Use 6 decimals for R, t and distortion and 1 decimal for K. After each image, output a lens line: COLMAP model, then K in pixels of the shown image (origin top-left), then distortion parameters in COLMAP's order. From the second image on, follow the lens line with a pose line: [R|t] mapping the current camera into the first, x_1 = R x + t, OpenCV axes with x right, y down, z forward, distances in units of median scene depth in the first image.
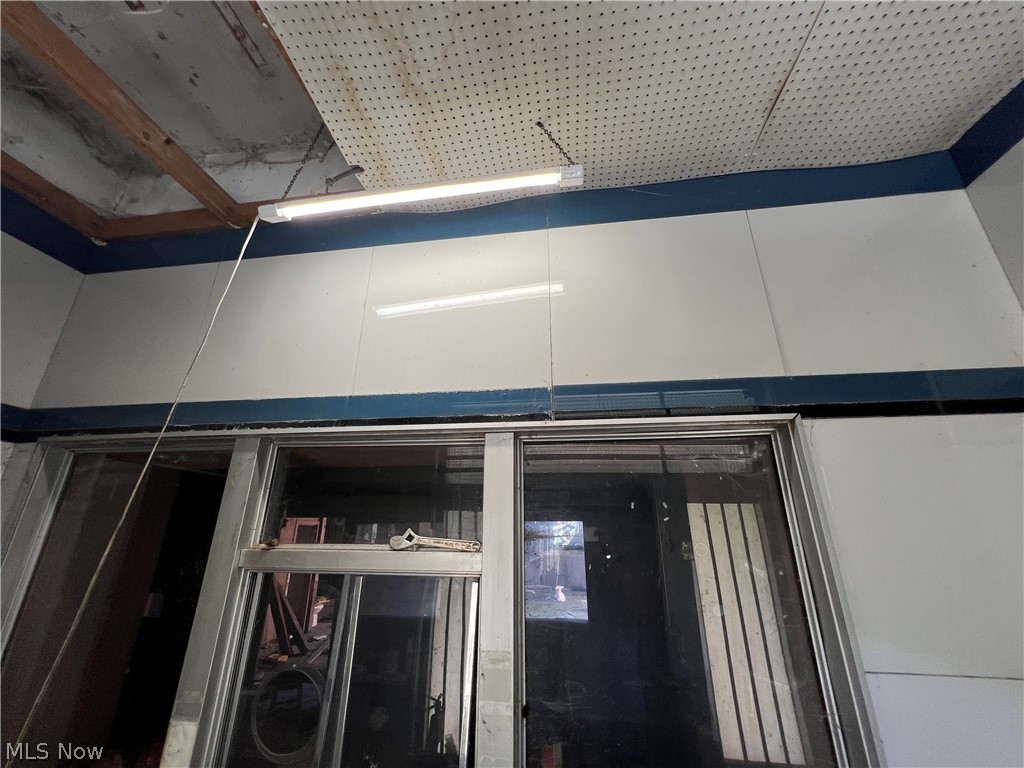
lens RADIAL K [[411.4, 0, 509.8], [0, 411.4, 383.1], [0, 0, 1]] dist [-0.001162, -0.000444]
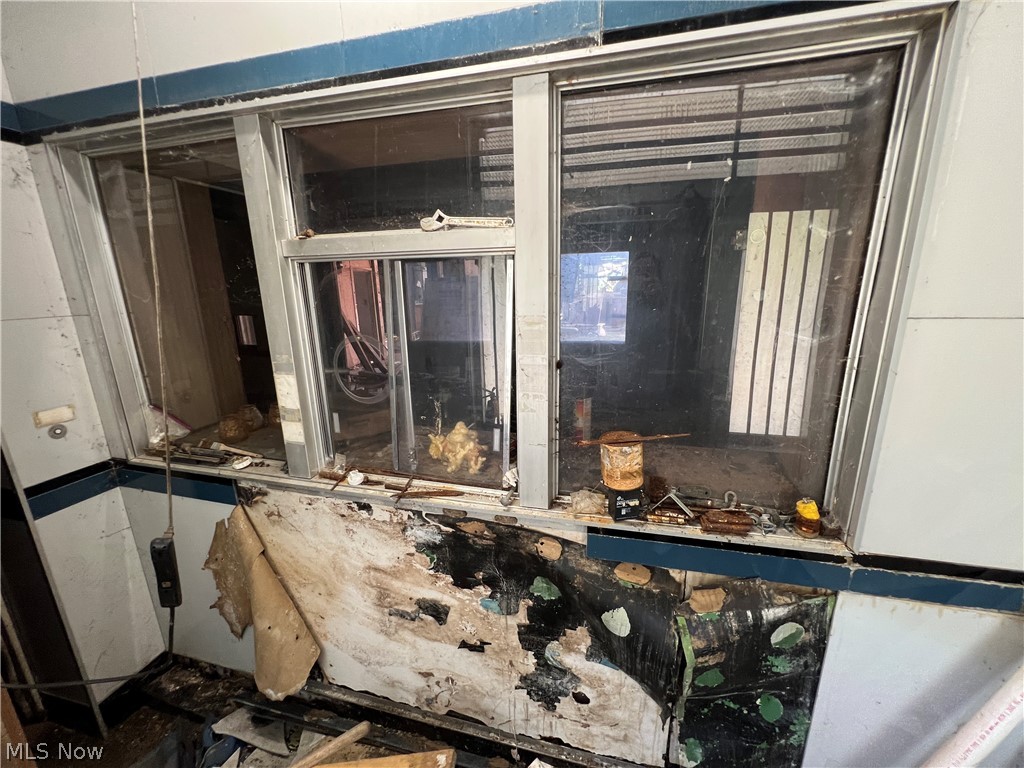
lens RADIAL K [[411.4, 0, 509.9], [0, 411.4, 386.4], [0, 0, 1]] dist [-0.001162, -0.000444]
pose [[0.993778, 0.001889, -0.111365, 0.023167], [0.060296, 0.831555, 0.552160, 0.166889], [0.093649, -0.555439, 0.826267, 0.009143]]
